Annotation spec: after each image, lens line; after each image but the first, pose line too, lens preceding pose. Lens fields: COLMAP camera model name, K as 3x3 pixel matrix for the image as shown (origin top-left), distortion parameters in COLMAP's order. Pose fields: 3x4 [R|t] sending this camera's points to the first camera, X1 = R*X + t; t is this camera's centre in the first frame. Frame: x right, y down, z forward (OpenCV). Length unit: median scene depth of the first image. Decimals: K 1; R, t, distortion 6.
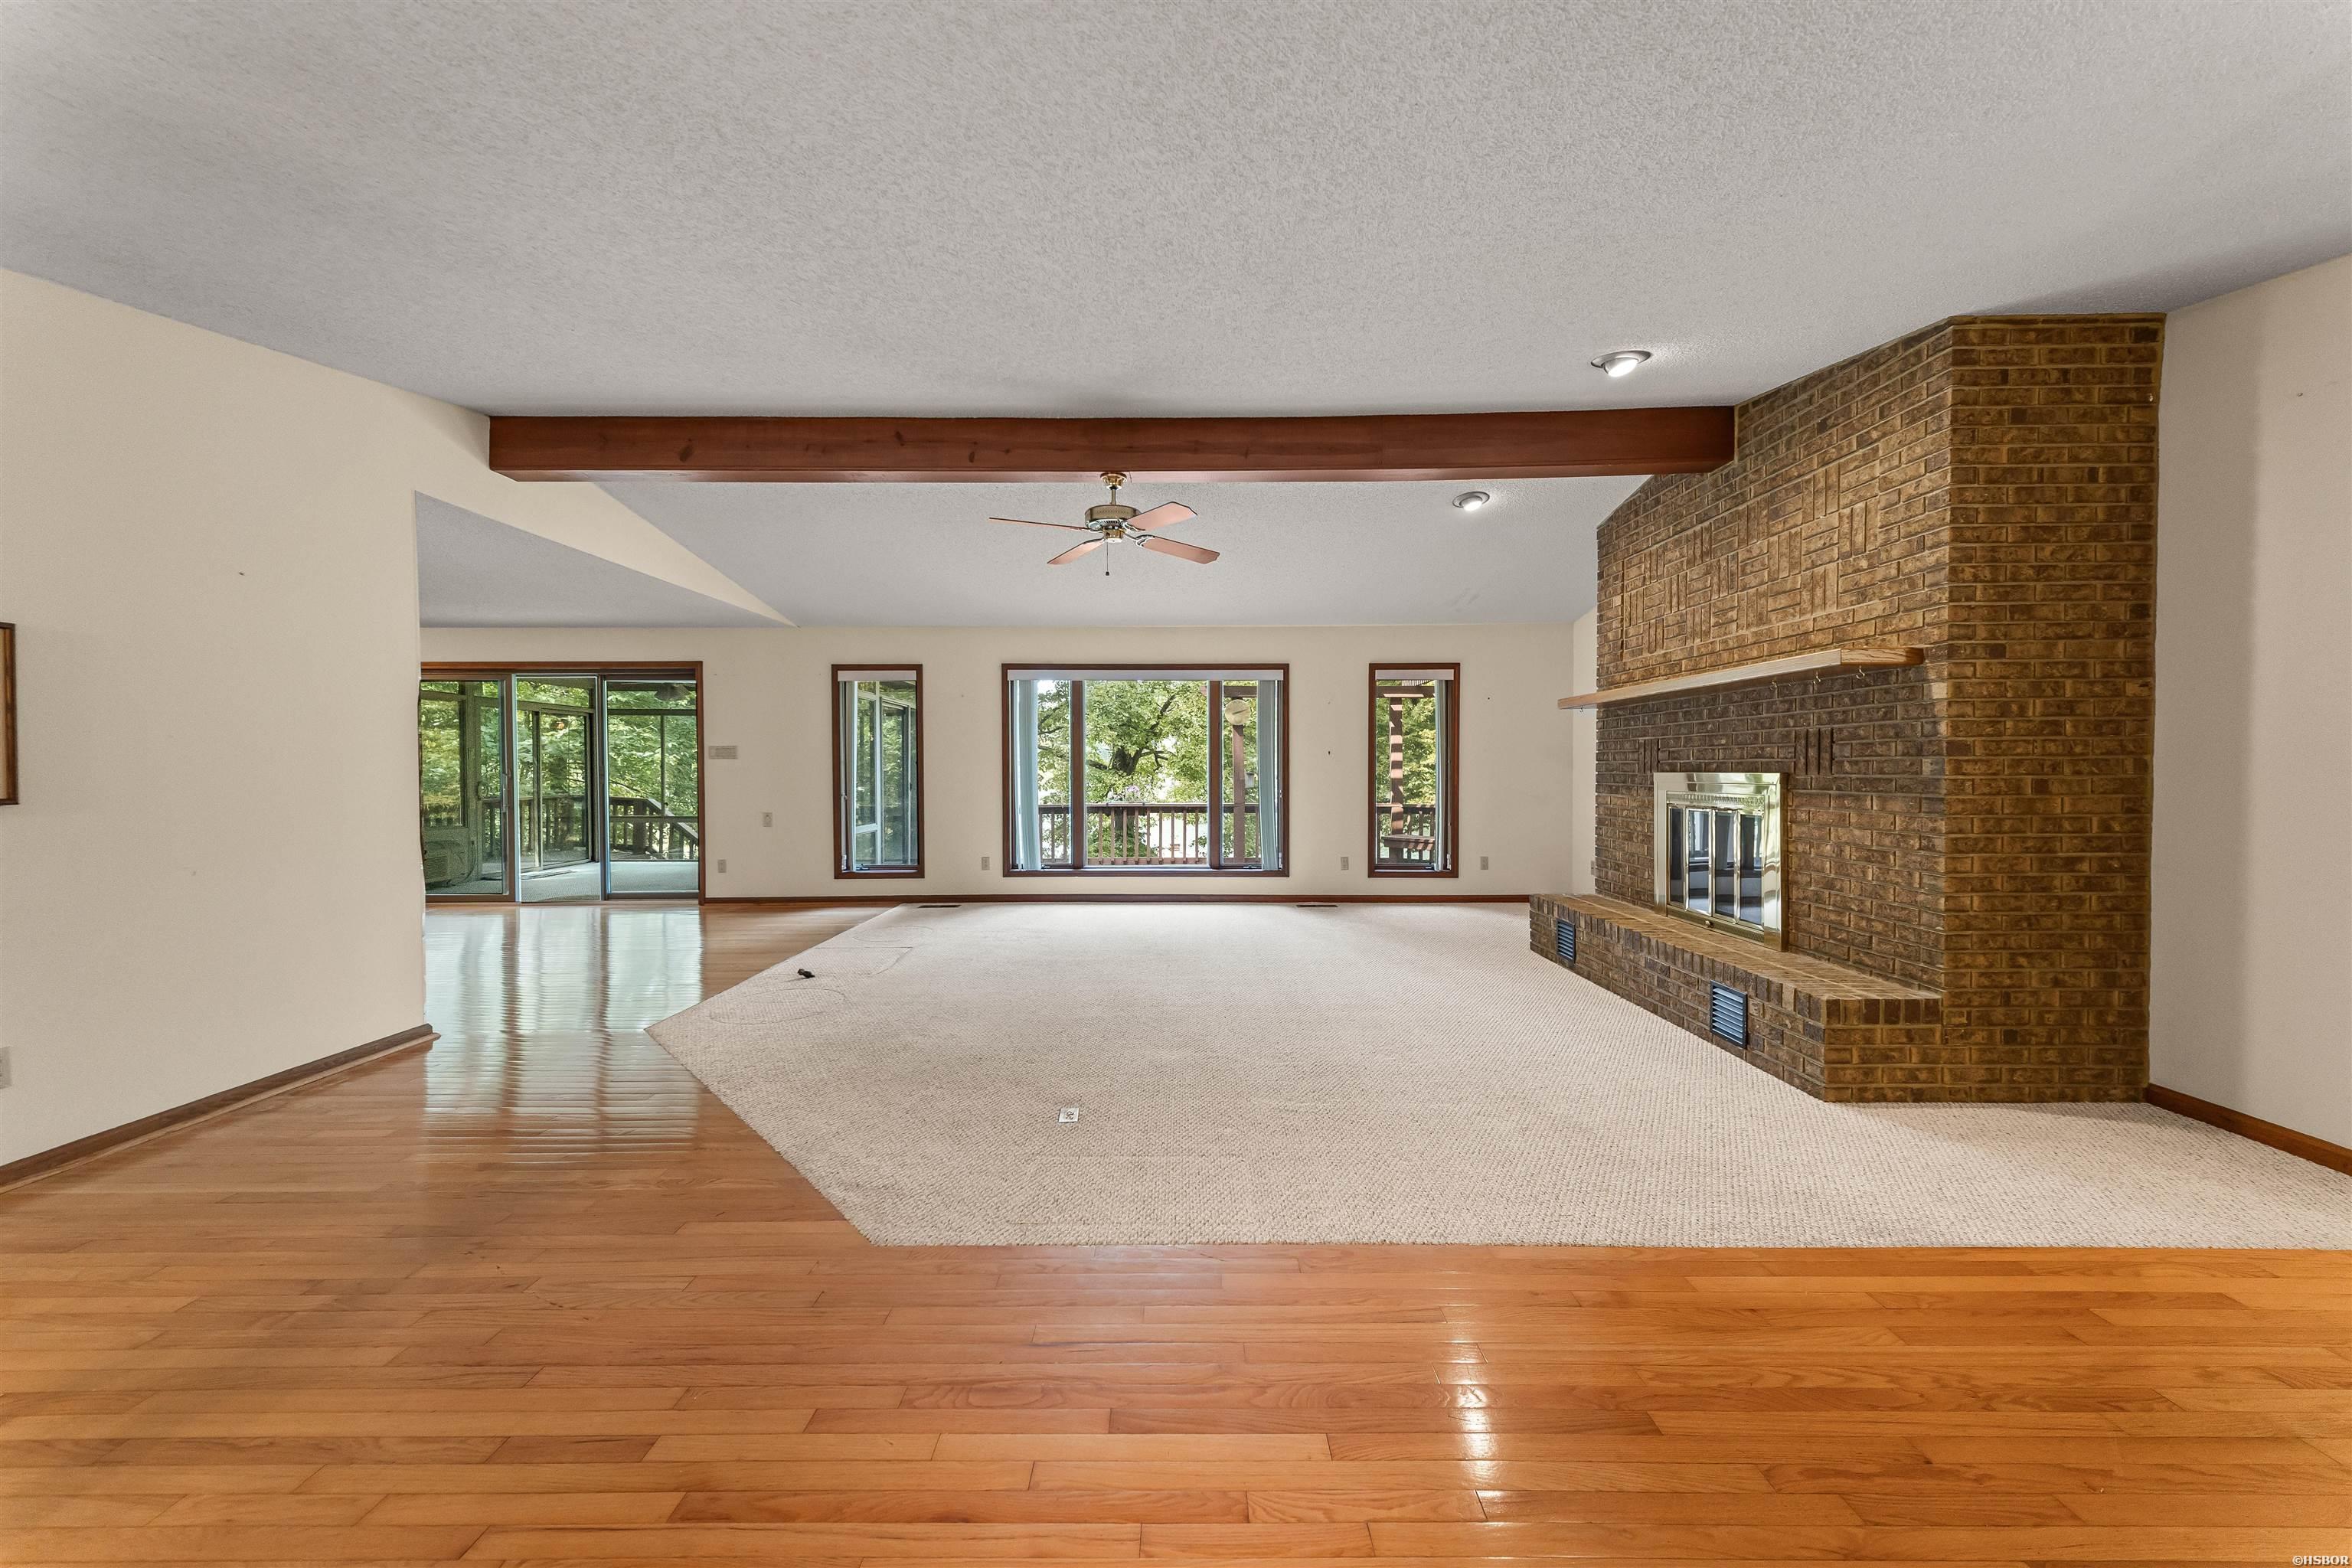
lens RADIAL K [[820.1, 0, 1176.0], [0, 820.1, 784.0], [0, 0, 1]] dist [0.019016, -0.000237]
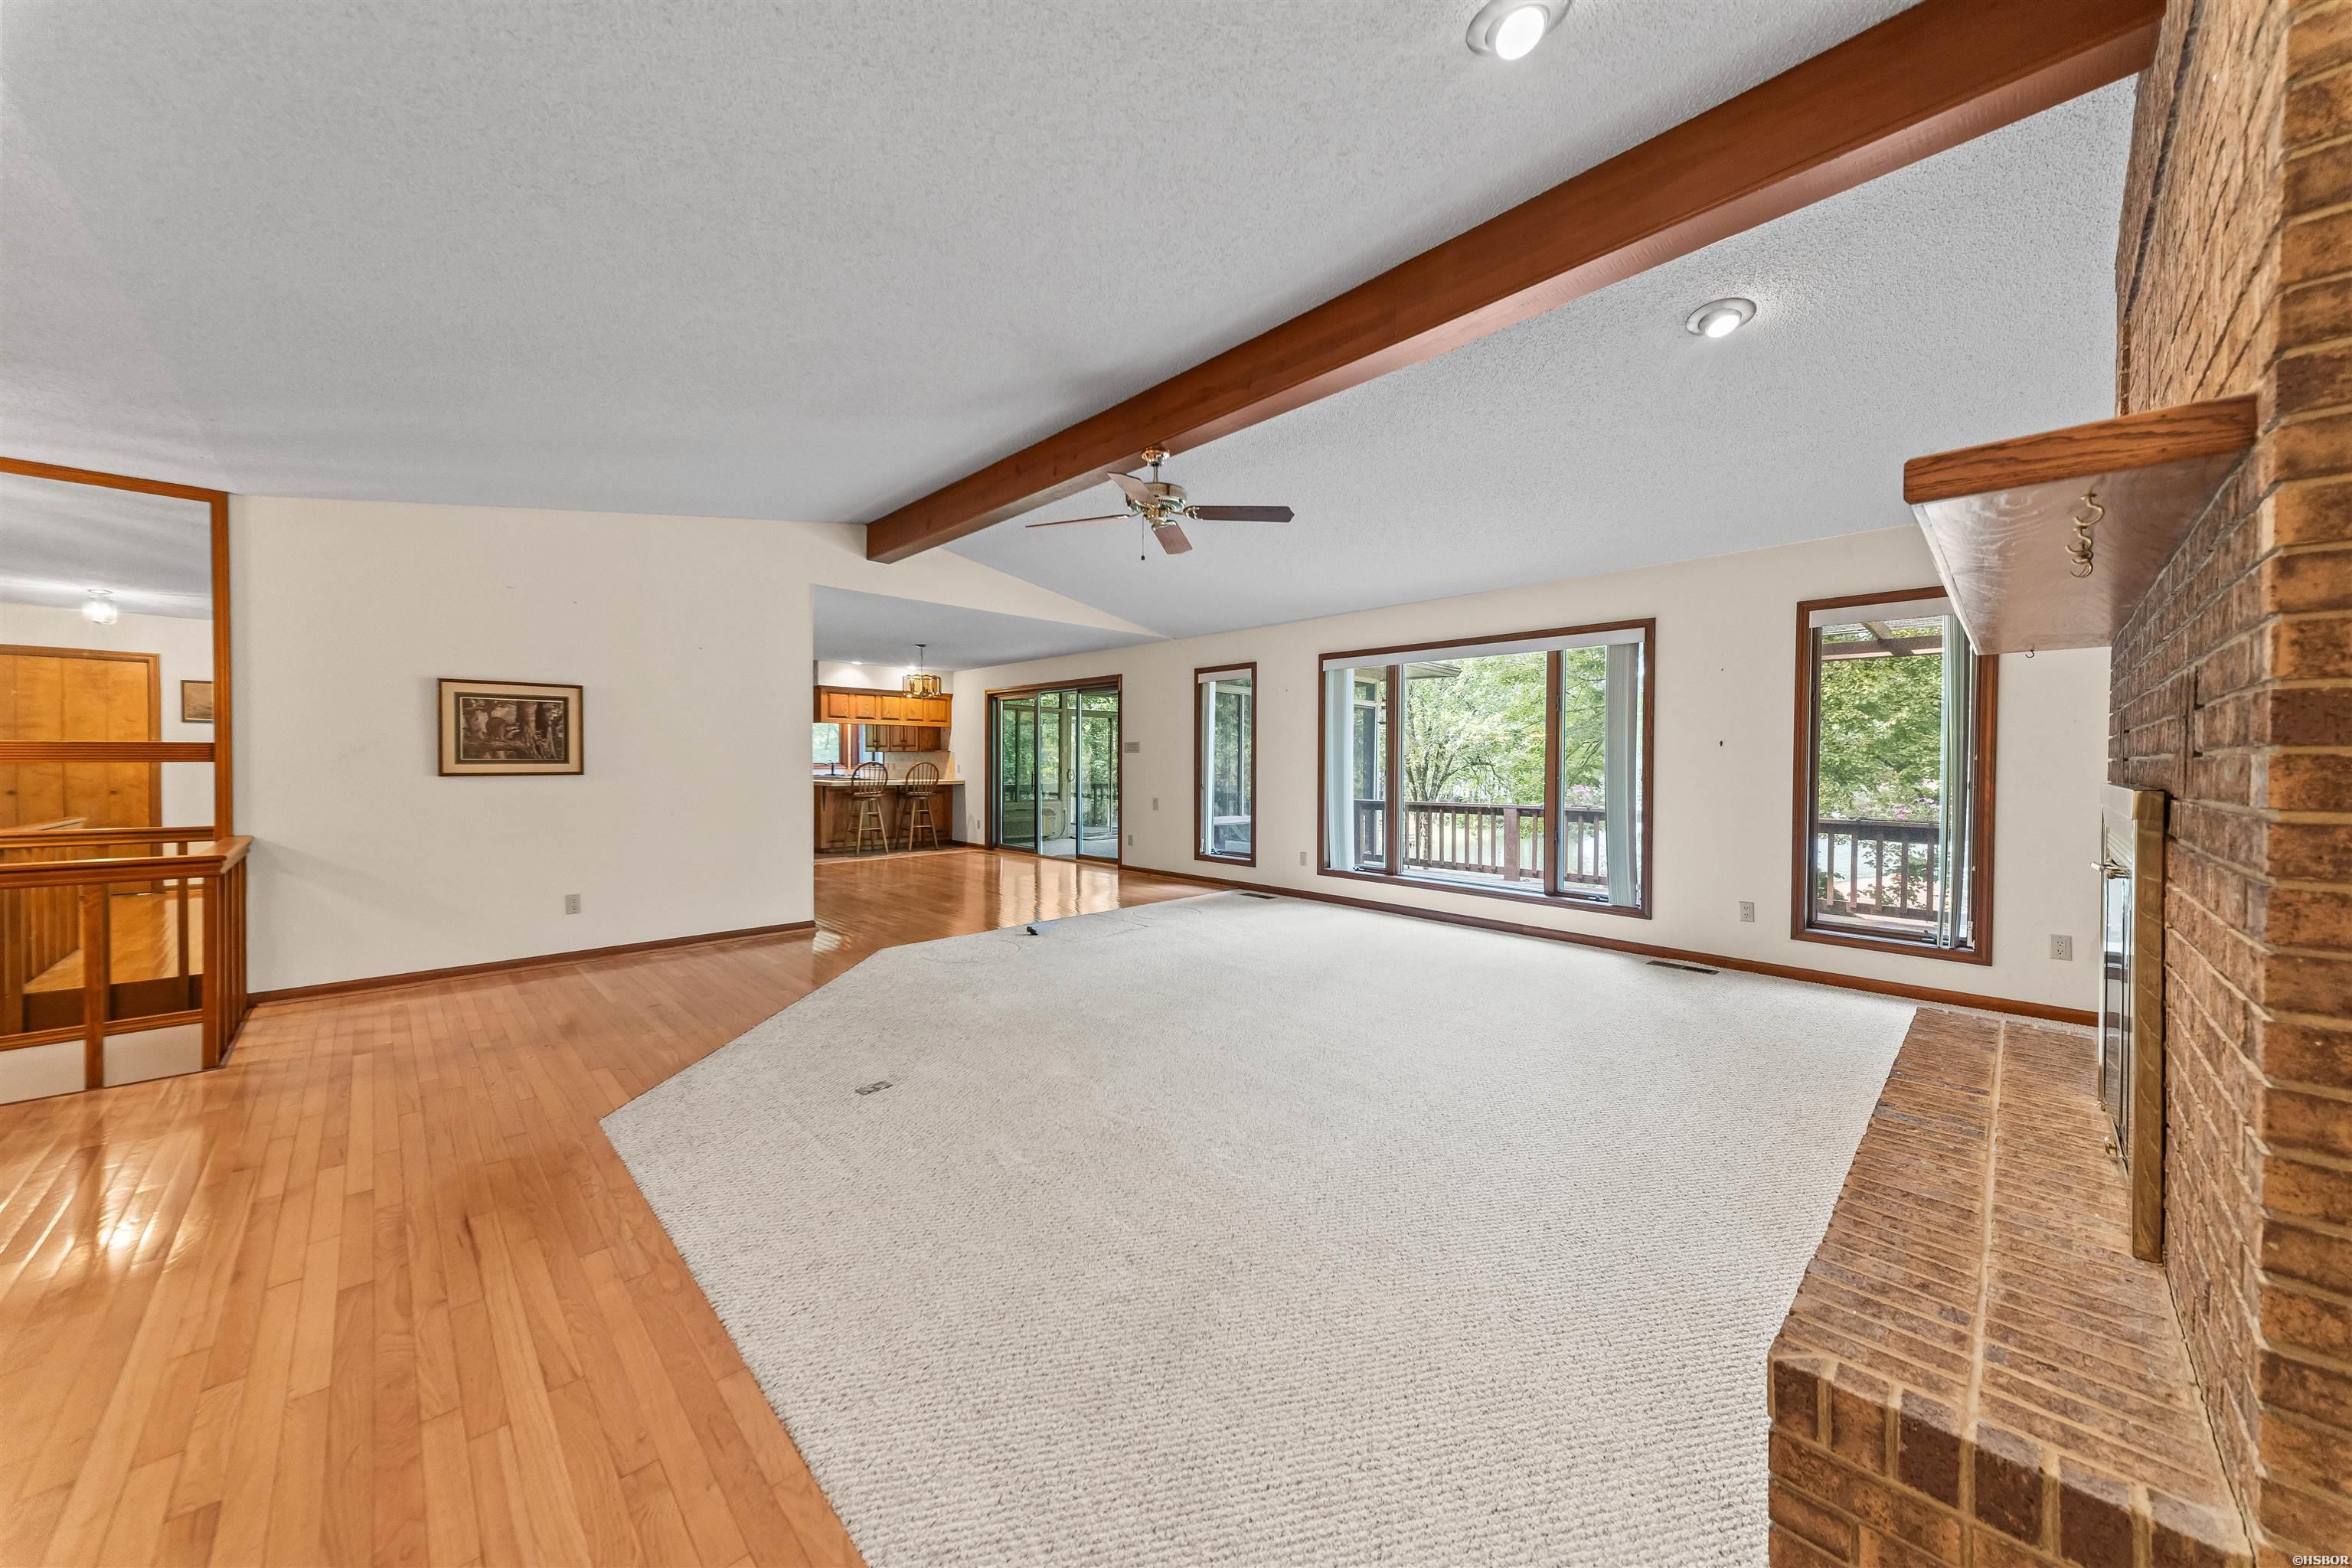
lens RADIAL K [[813.2, 0, 1181.0], [0, 813.2, 774.8], [0, 0, 1]] dist [0.022148, -0.000145]
pose [[0.703232, 0.019339, -0.710697, 0.629218], [-0.022148, 0.999741, 0.005288, -0.011471], [0.710615, 0.012022, 0.703478, 0.374826]]
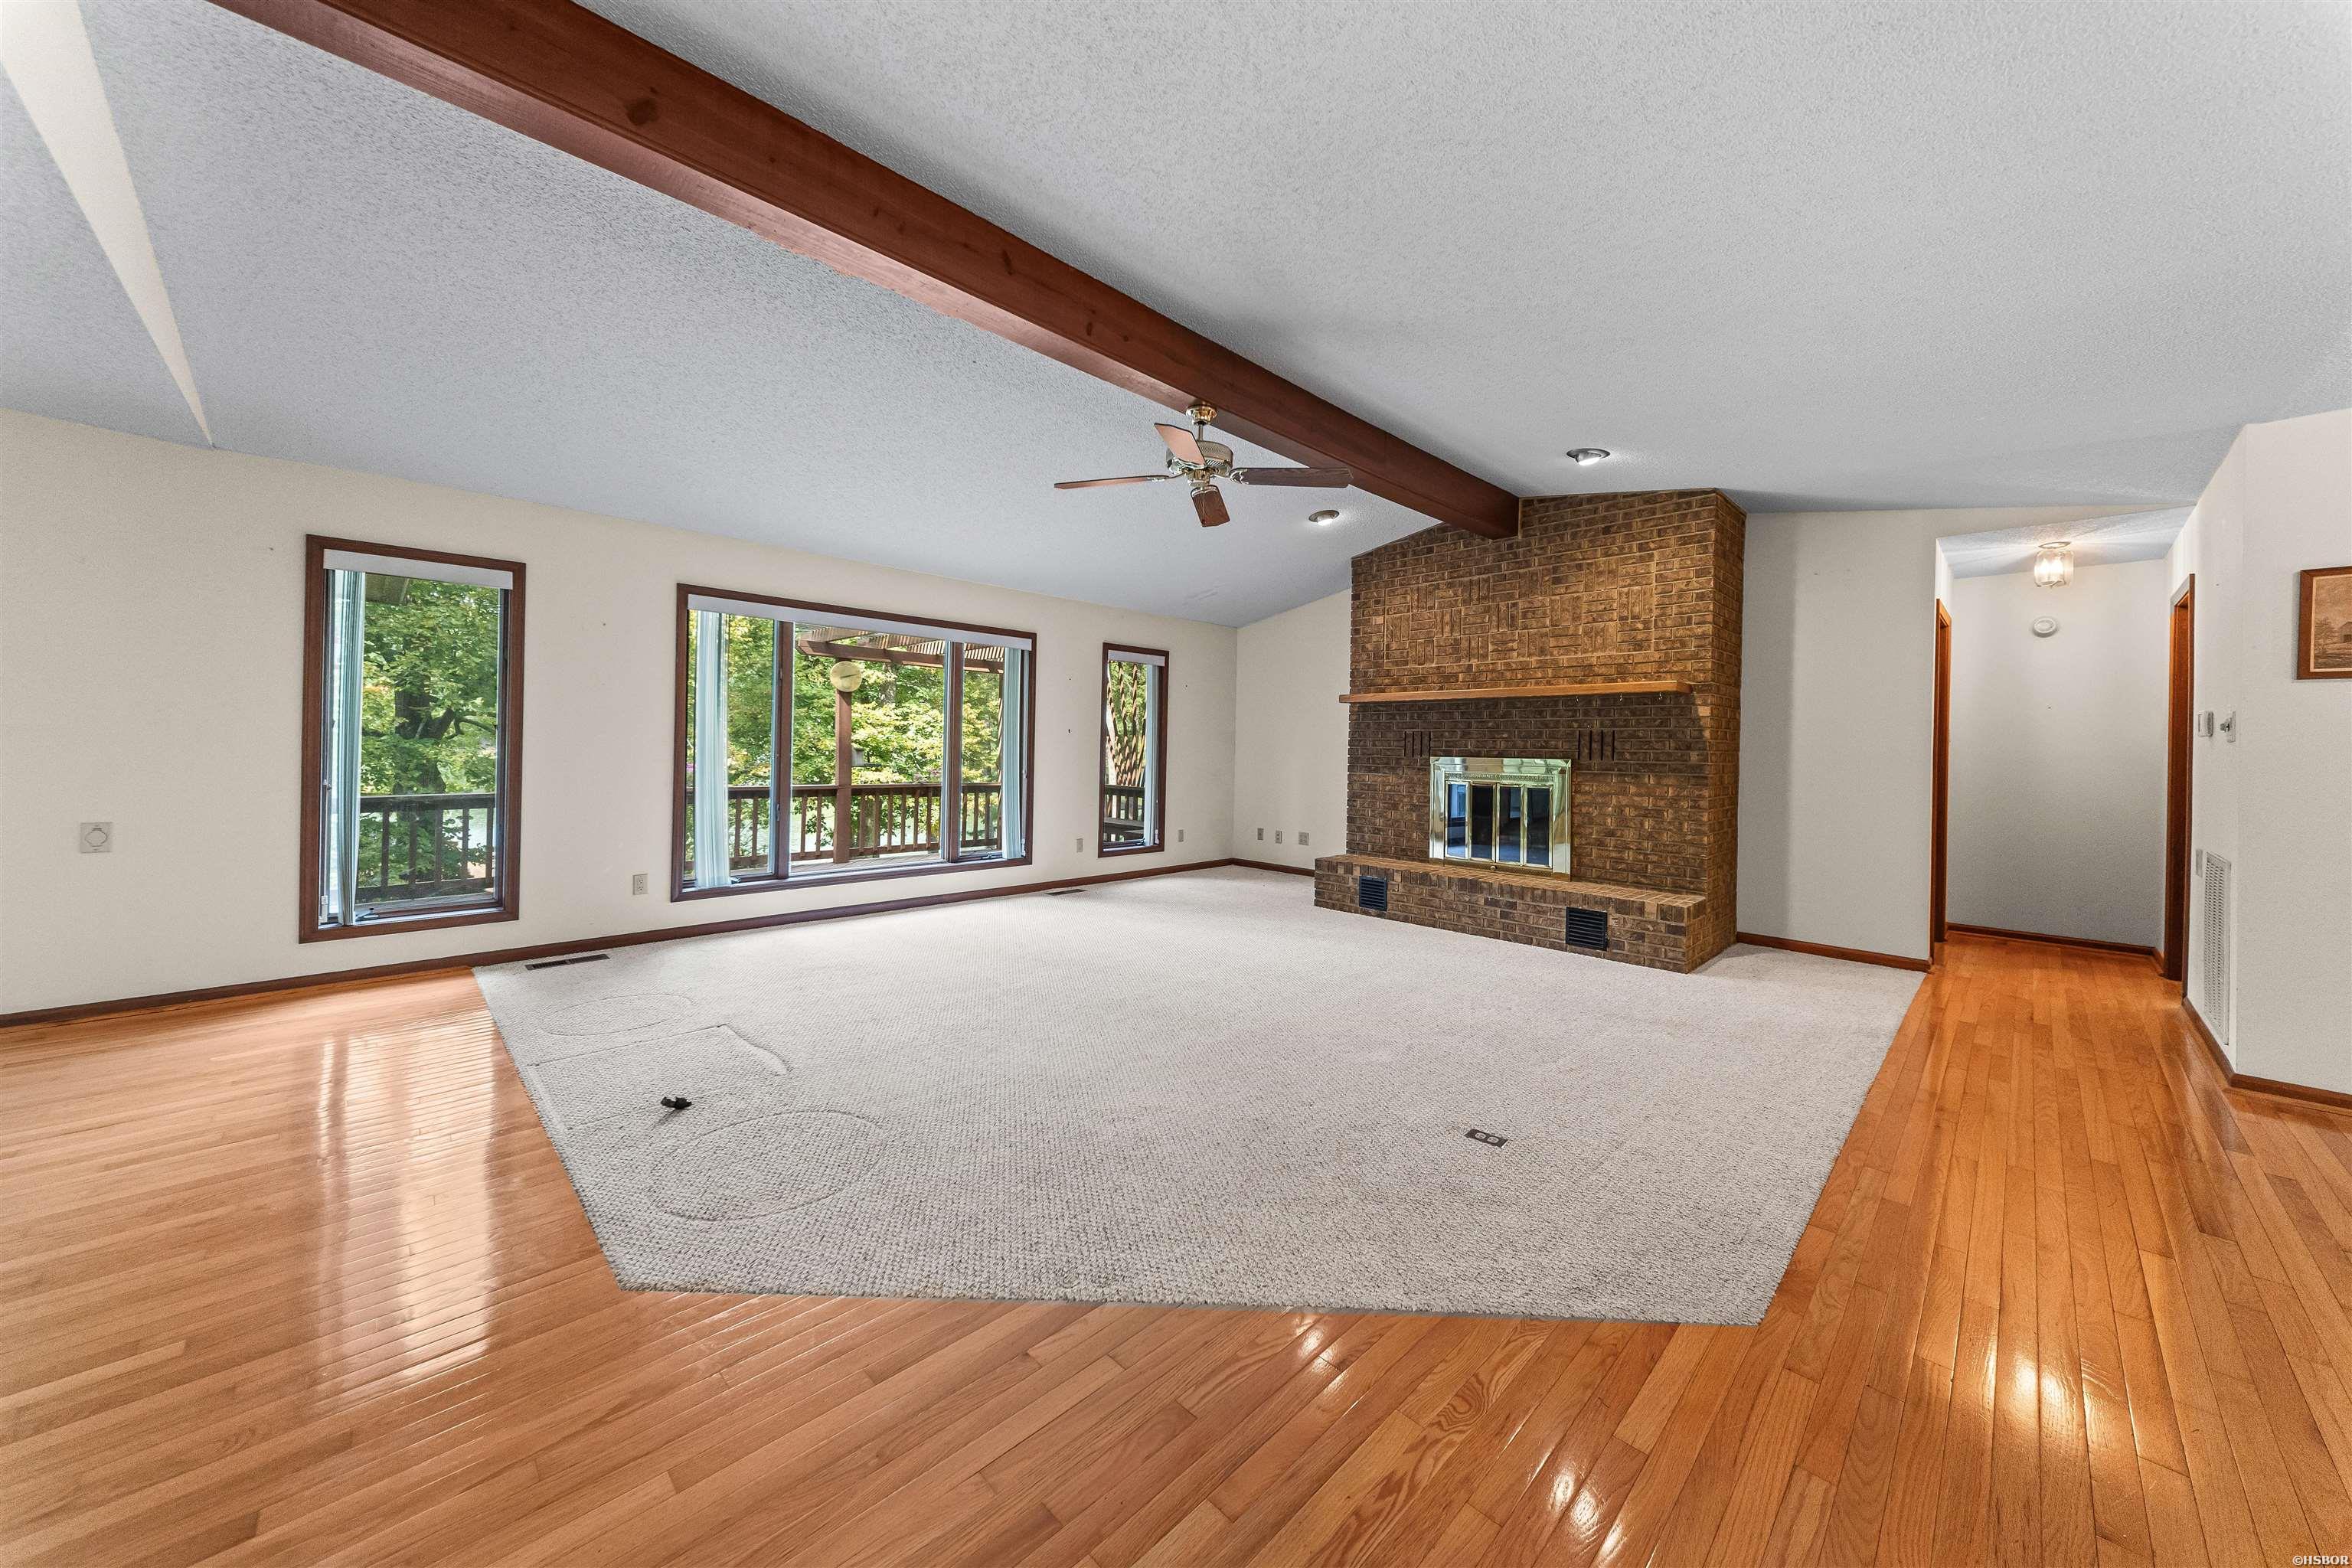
lens RADIAL K [[818.2, 0, 1170.7], [0, 818.2, 749.0], [0, 0, 1]] dist [0.058791, -0.031680]
pose [[0.709065, 0.013722, 0.705009, -0.721605], [-0.004667, 0.999880, -0.014767, -0.005600], [-0.705127, 0.007181, 0.709044, 0.418134]]
